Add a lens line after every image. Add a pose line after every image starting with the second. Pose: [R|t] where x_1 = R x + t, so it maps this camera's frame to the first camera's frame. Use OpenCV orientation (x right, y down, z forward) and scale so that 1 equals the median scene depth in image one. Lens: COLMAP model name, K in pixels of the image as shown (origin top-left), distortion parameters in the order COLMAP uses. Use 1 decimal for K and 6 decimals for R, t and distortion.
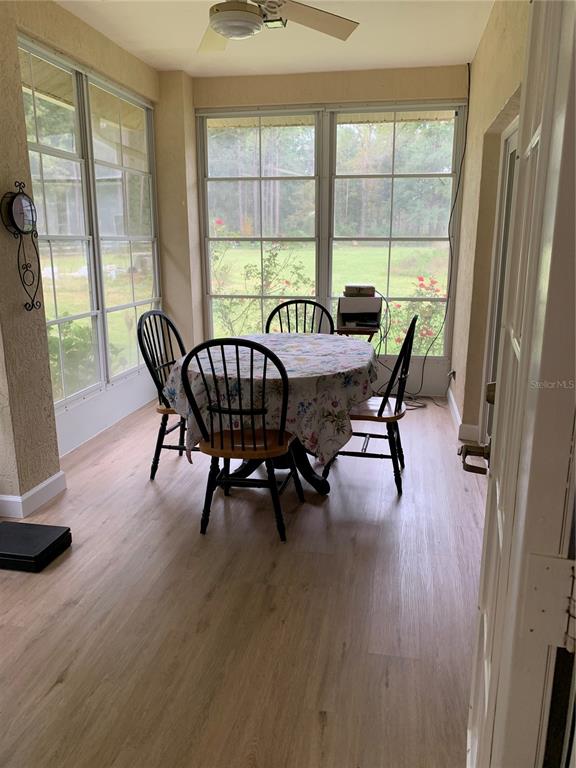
lens RADIAL K [[579.4, 0, 288.2], [0, 579.4, 366.0], [0, 0, 1]] dist [0.066437, -0.115251]
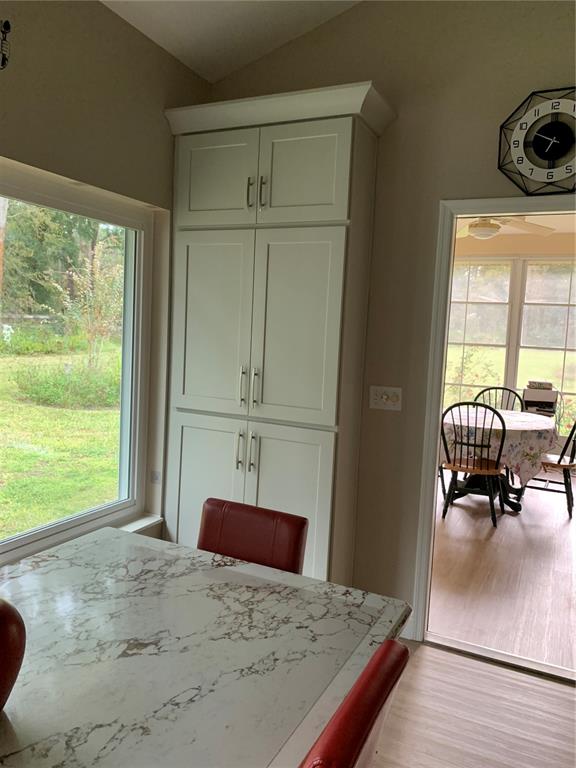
lens RADIAL K [[579.4, 0, 288.2], [0, 579.4, 366.0], [0, 0, 1]] dist [0.066437, -0.115251]
pose [[0.966645, 0.069075, -0.246630, -0.164027], [-0.106394, 0.984227, -0.141343, 0.120043], [0.232977, 0.162868, 0.958747, -0.668736]]
